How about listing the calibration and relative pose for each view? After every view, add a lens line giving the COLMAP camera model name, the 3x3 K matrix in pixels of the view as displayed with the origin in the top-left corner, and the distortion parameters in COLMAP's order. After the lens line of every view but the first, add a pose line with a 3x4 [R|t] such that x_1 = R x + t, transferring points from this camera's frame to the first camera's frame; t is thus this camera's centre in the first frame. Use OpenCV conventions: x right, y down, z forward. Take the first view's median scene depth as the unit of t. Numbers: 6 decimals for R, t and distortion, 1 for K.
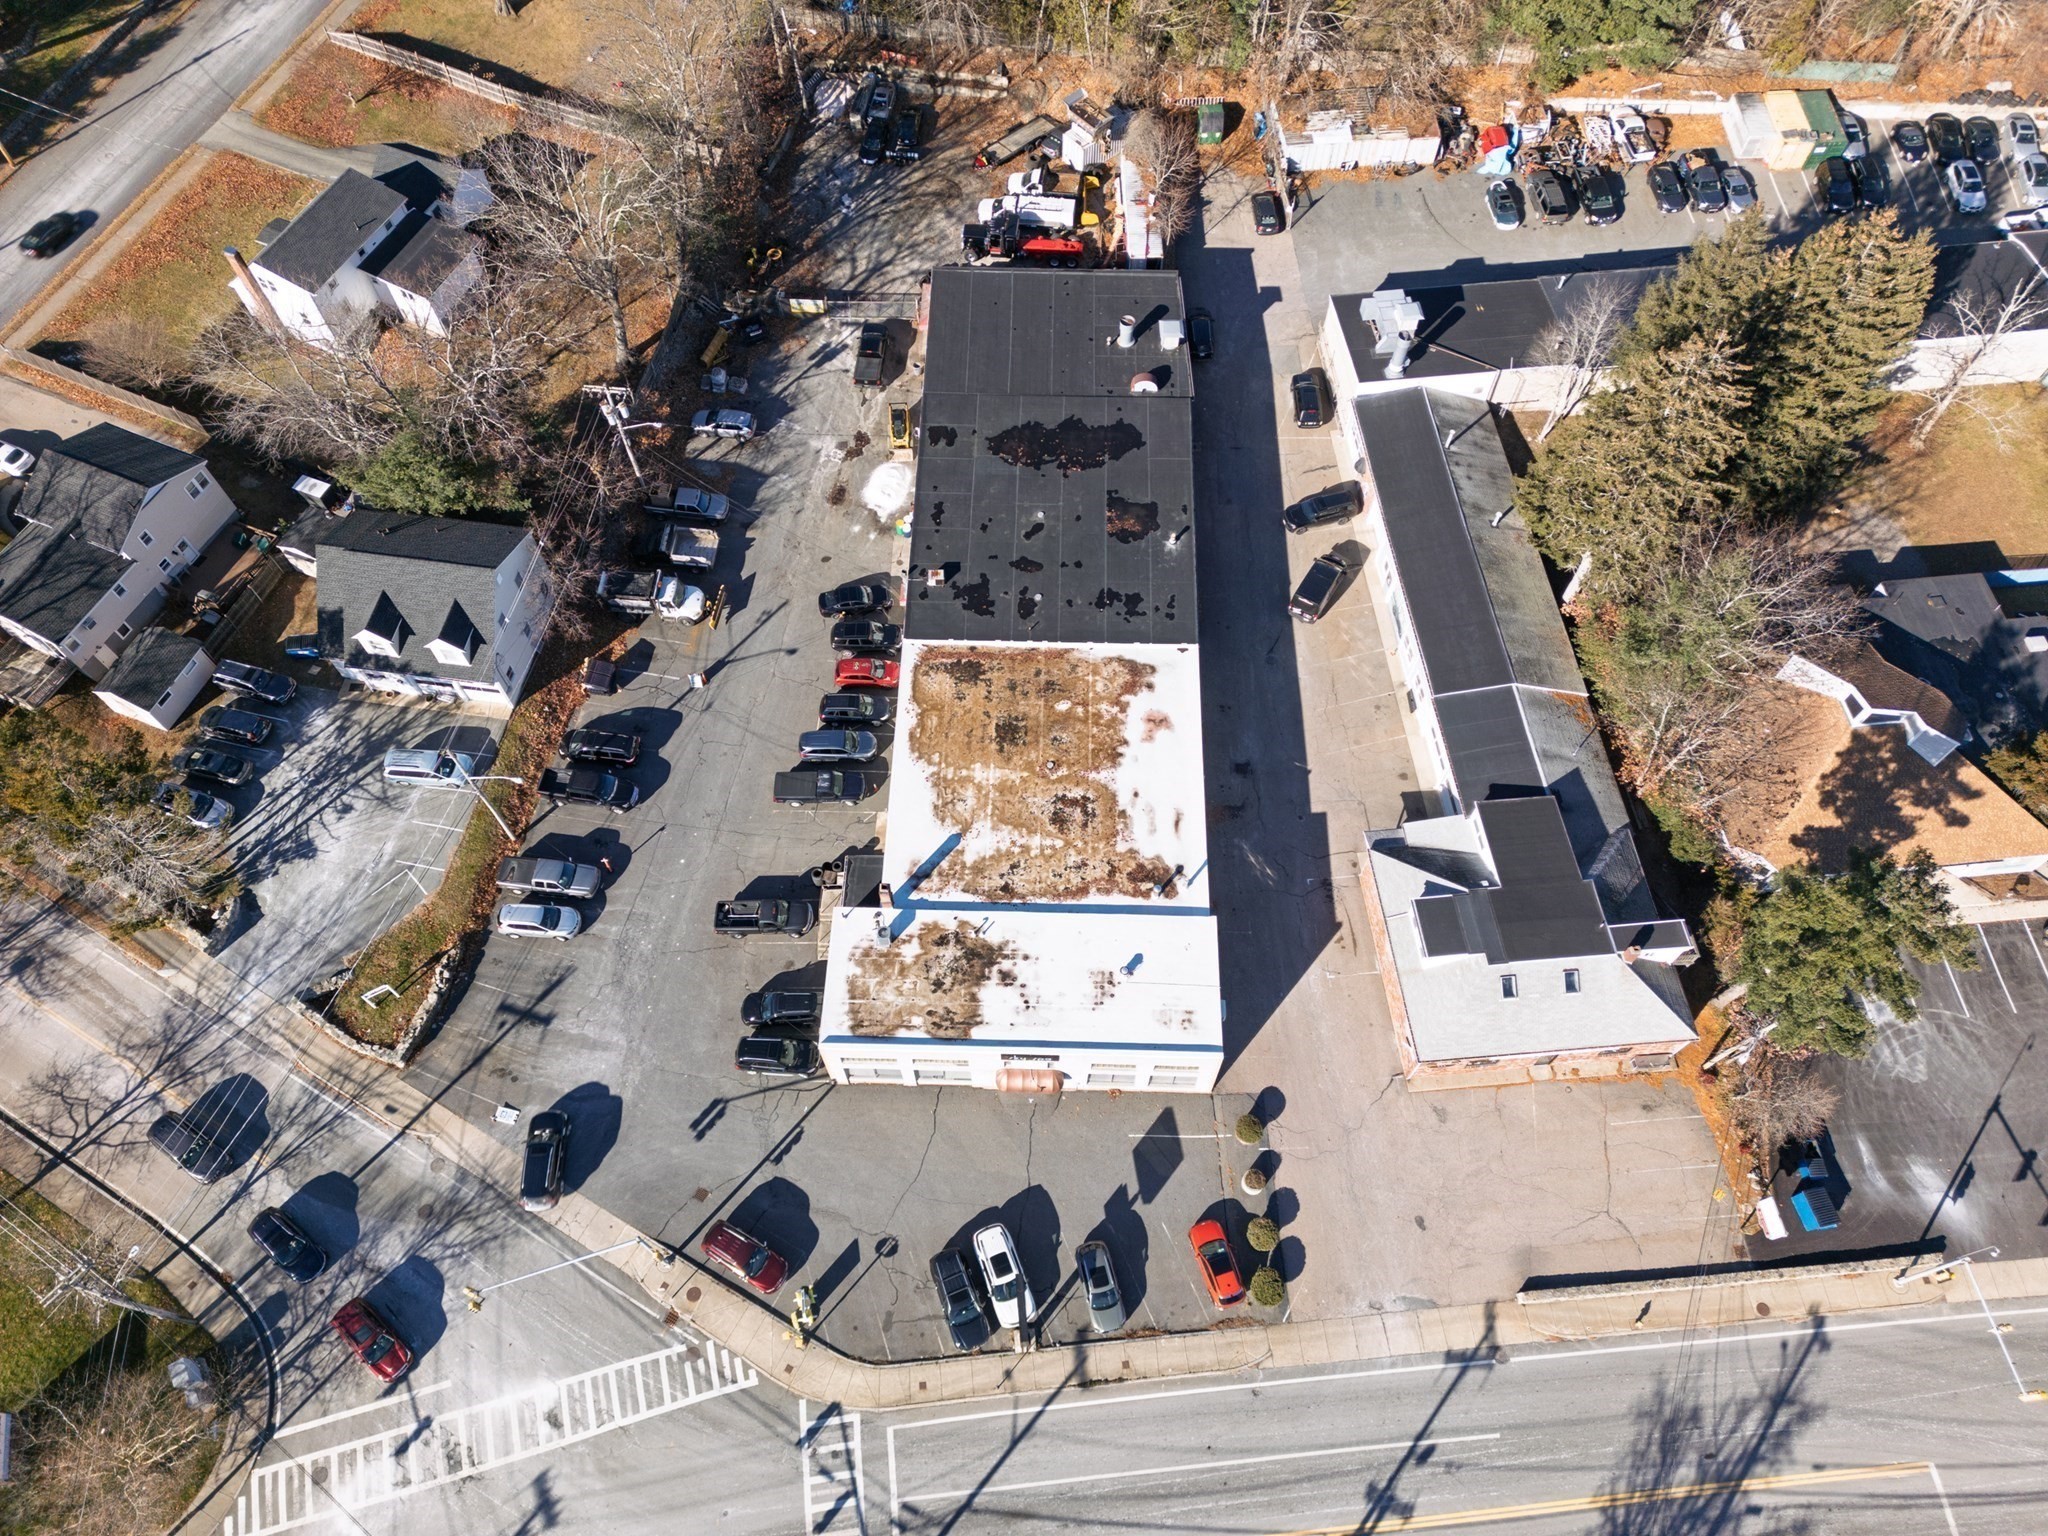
lens RADIAL K [[1425.3, 0, 1026.3], [0, 1425.3, 760.5], [0, 0, 1]] dist [0.079589, -0.054621]
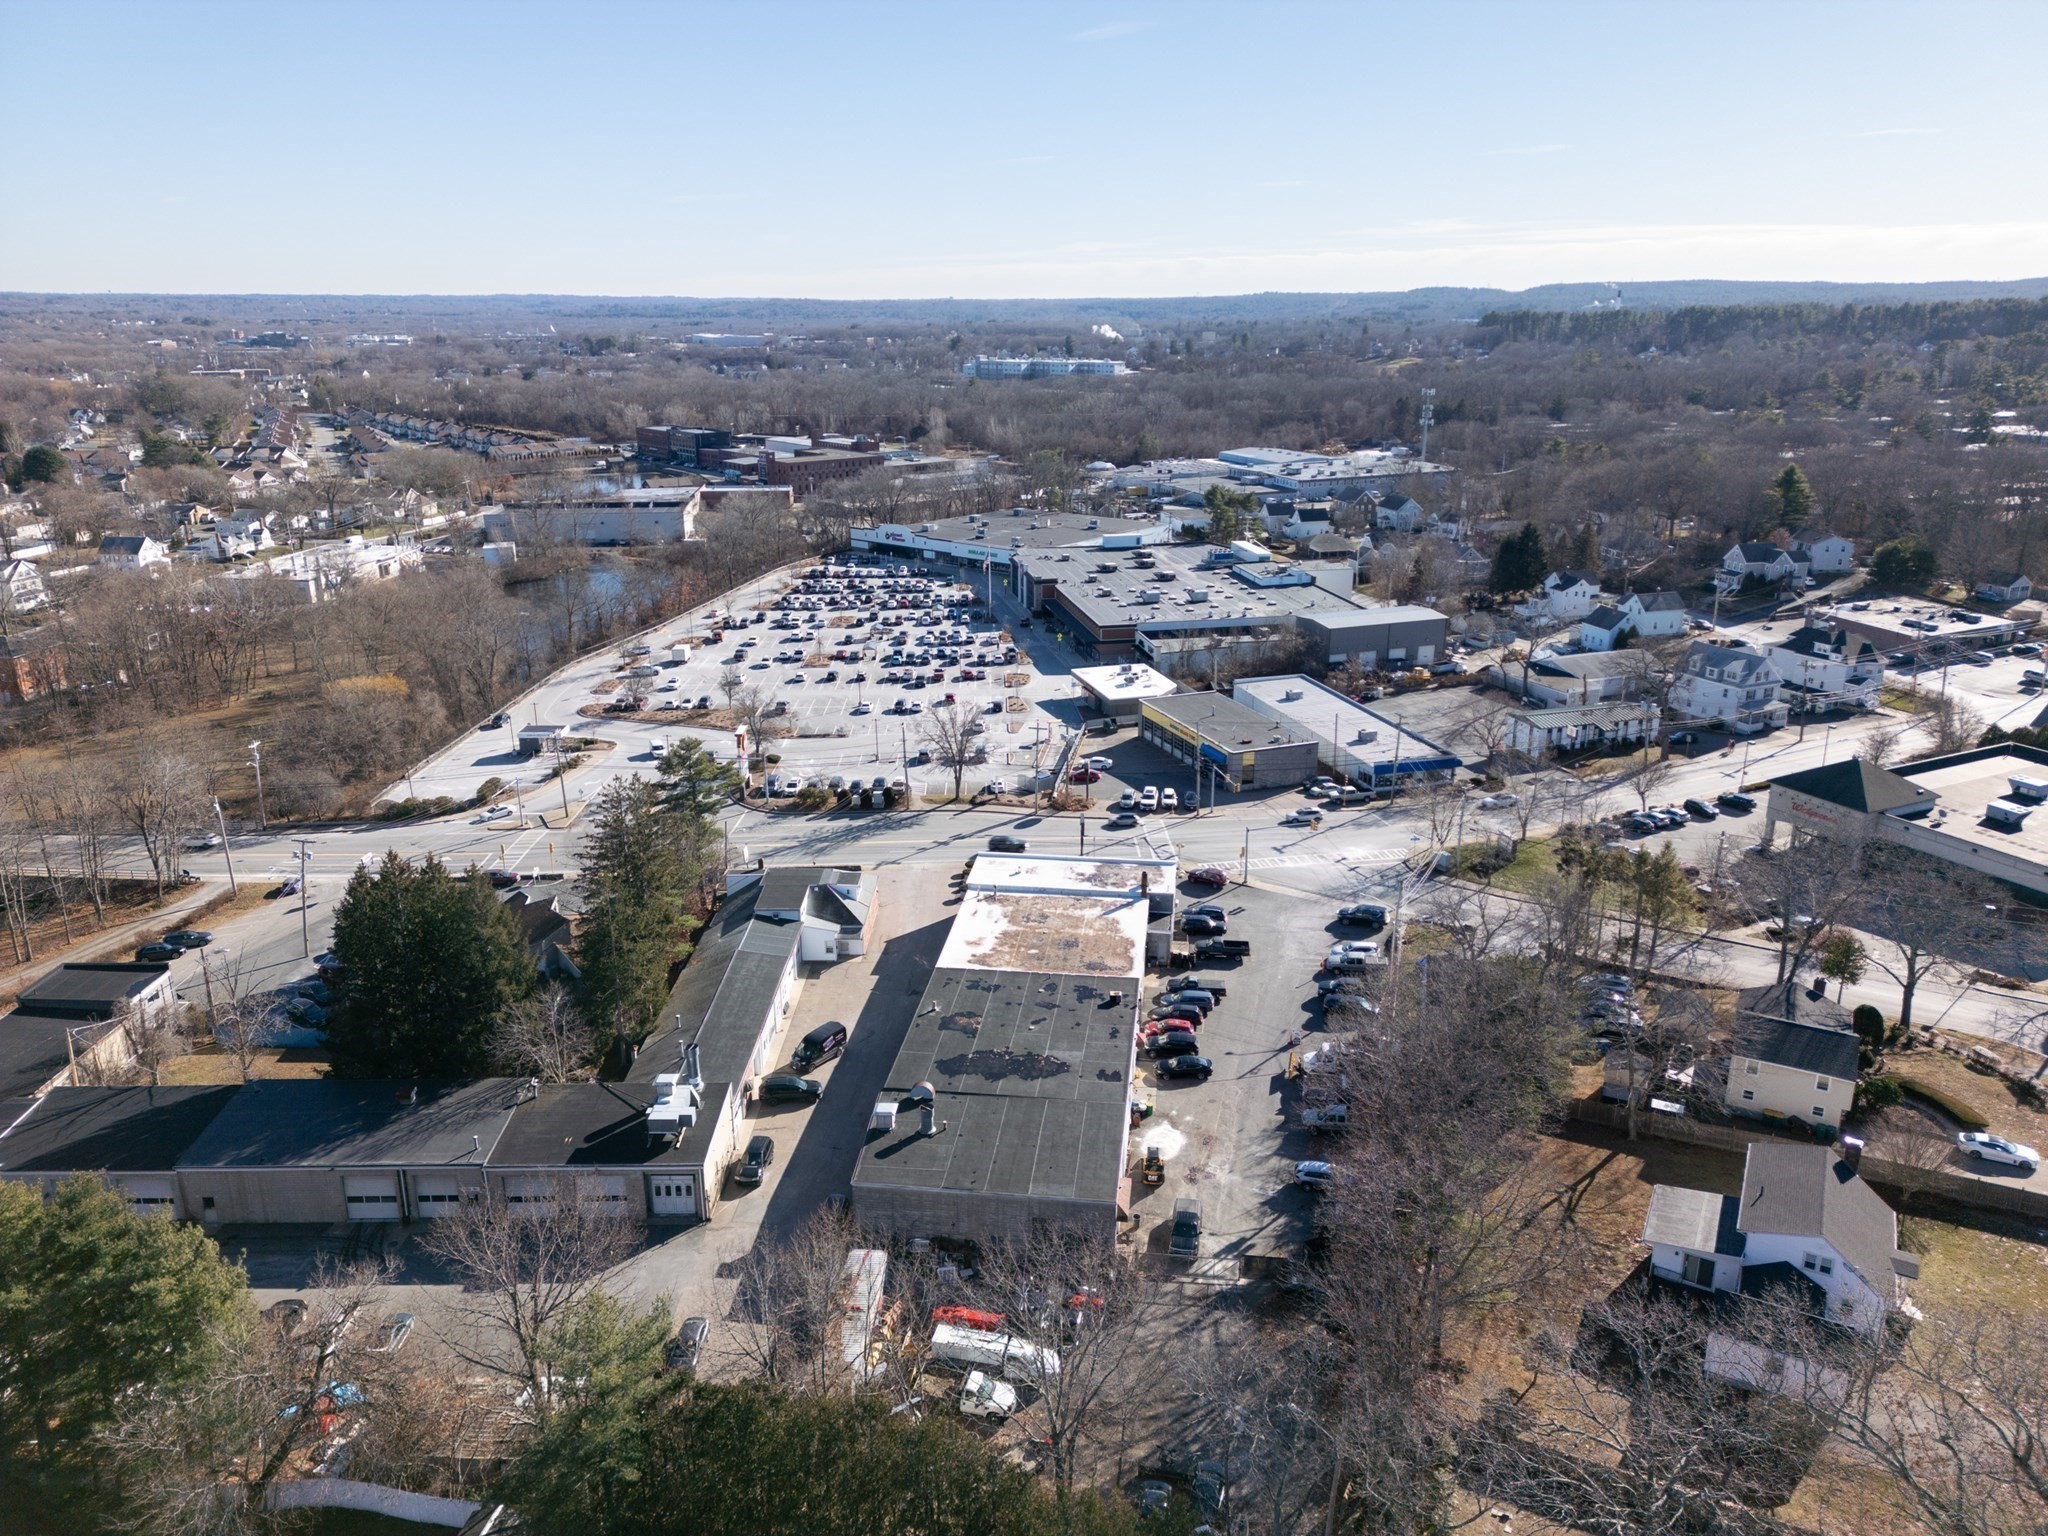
lens RADIAL K [[1424.3, 0, 1025.9], [0, 1424.3, 760.1], [0, 0, 1]] dist [0.096119, -0.087111]
pose [[-0.995050, -0.033143, 0.093685, -0.103052], [0.086049, 0.184196, 0.979116, -1.575029], [-0.049707, 0.982331, -0.180433, 1.091934]]
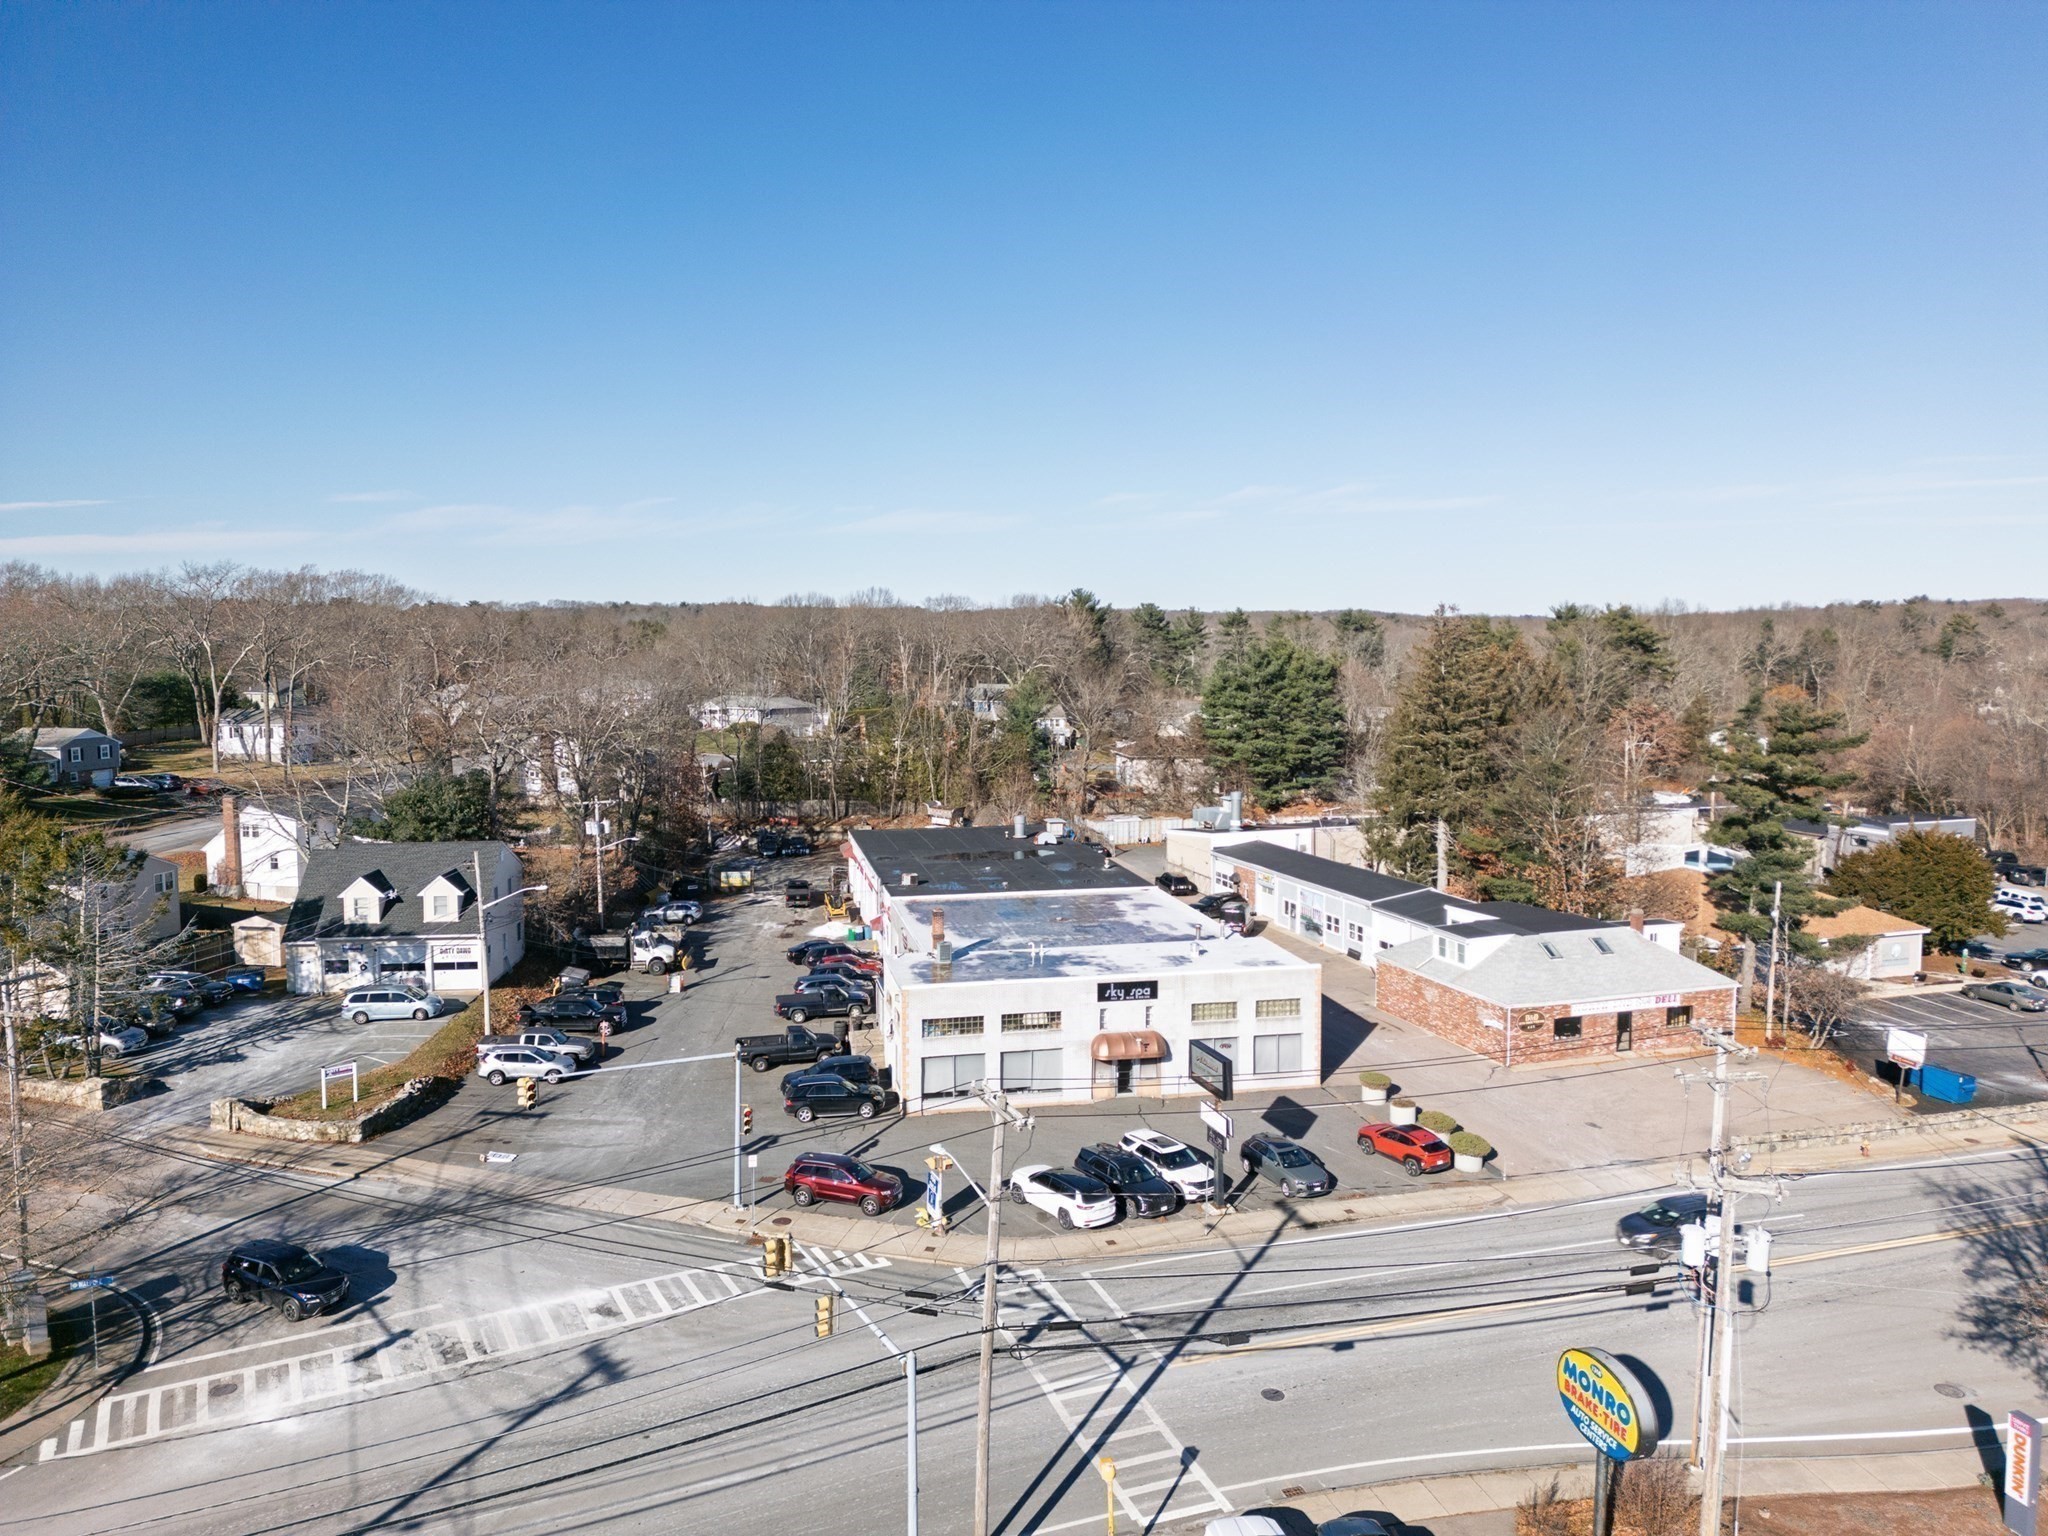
lens RADIAL K [[1424.3, 0, 1025.9], [0, 1424.3, 760.1], [0, 0, 1]] dist [0.096119, -0.087111]
pose [[0.972496, -0.017909, 0.232228, -0.242662], [0.201271, 0.566400, -0.799175, 0.752578], [-0.117221, 0.823936, 0.554427, 0.328181]]
